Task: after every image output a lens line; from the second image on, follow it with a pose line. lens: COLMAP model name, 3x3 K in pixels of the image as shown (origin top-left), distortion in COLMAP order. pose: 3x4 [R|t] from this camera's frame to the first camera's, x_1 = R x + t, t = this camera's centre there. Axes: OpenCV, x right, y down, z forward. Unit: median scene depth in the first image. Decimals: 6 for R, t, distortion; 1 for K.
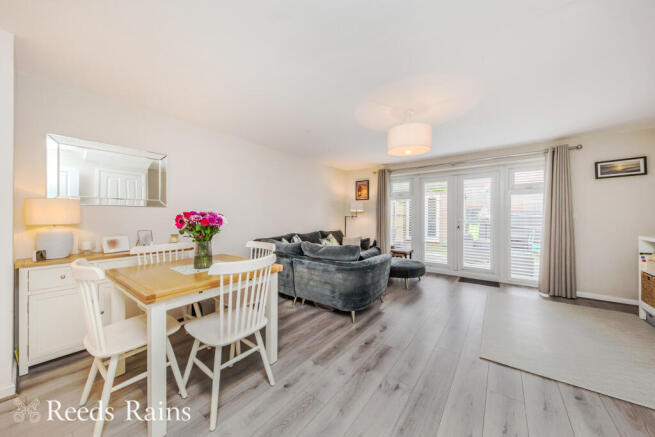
lens RADIAL K [[241.1, 0, 322.4], [0, 241.1, 219.4], [0, 0, 1]] dist [0.010326, -0.000231]
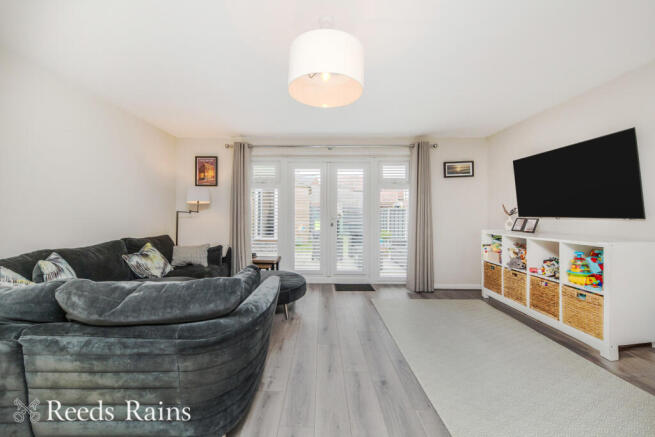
lens RADIAL K [[269.5, 0, 328.8], [0, 269.5, 210.5], [0, 0, 1]] dist [0.001262, -0.000352]
pose [[0.802268, 0.005931, 0.596935, -0.004241], [0.005068, 0.999847, -0.016745, -0.001857], [-0.596943, 0.016459, 0.802115, 0.305639]]
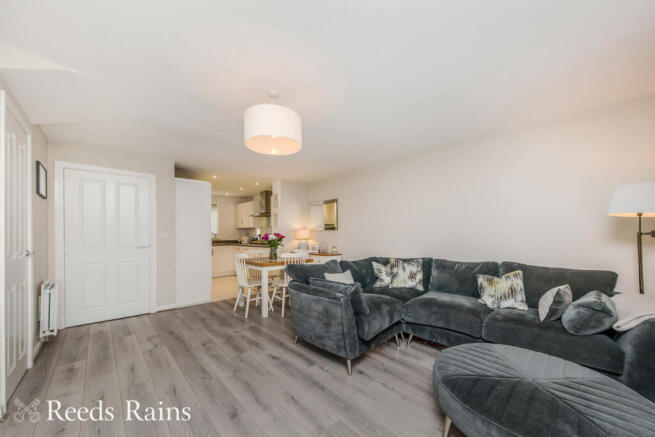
lens RADIAL K [[241.1, 0, 328.8], [0, 241.1, 233.1], [0, 0, 1]] dist [0.010326, -0.000231]
pose [[-0.181163, -0.006082, -0.983434, 0.672118], [-0.002960, 0.999980, -0.005639, -0.011202], [0.983449, 0.001890, -0.181177, 0.817890]]
